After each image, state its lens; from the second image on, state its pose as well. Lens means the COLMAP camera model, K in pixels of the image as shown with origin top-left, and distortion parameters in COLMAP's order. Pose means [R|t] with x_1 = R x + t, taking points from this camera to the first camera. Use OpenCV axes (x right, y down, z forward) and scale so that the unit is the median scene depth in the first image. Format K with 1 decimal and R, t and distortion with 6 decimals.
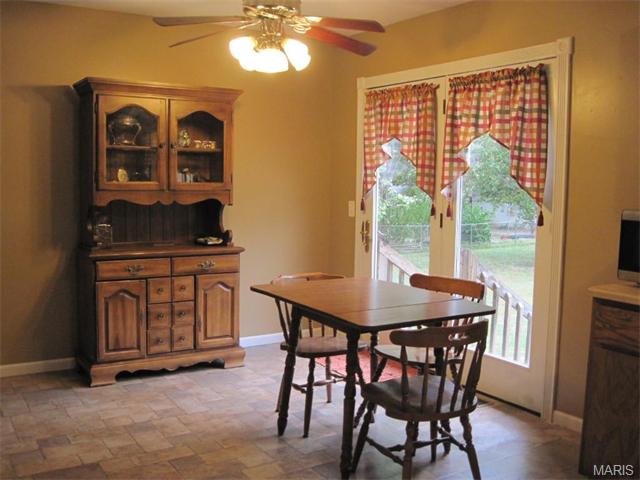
lens RADIAL K [[665.3, 0, 316.0], [0, 665.3, 243.8], [0, 0, 1]] dist [-0.096442, 0.000000]
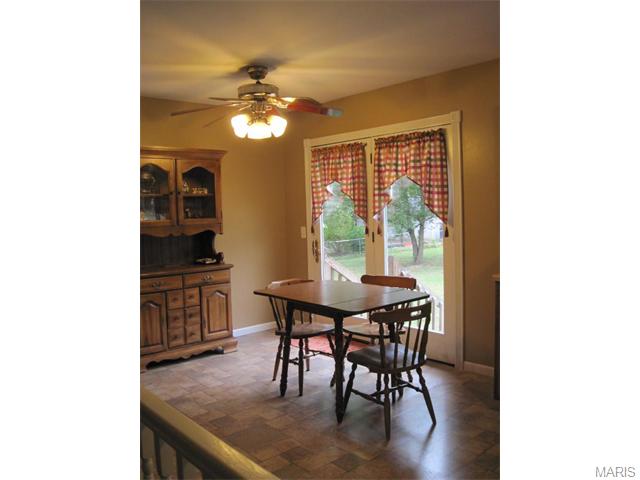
lens RADIAL K [[498.4, 0, 315.6], [0, 498.4, 235.4], [0, 0, 1]] dist [-0.082525, -0.005391]
pose [[0.986626, -0.052163, 0.154426, -0.105992], [0.059049, 0.997439, -0.040344, -0.002752], [-0.151926, 0.048923, 0.987180, -0.049685]]
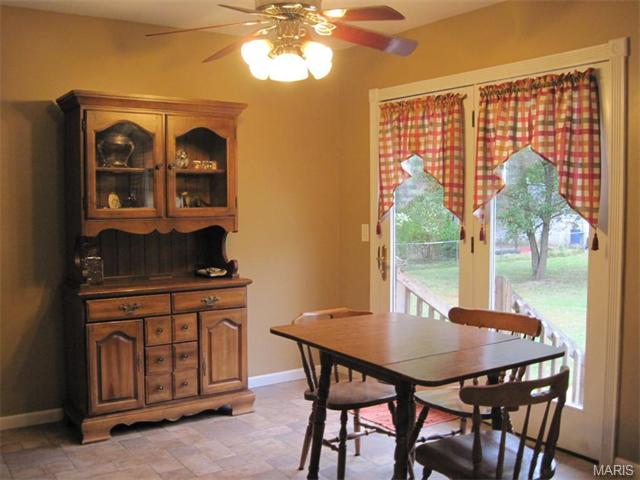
lens RADIAL K [[665.3, 0, 318.8], [0, 665.3, 244.7], [0, 0, 1]] dist [-0.096442, 0.000000]
pose [[0.999174, -0.020828, 0.034897, -0.053371], [0.021755, 0.999415, -0.026396, -0.016940], [-0.034327, 0.027133, 0.999042, 0.114535]]
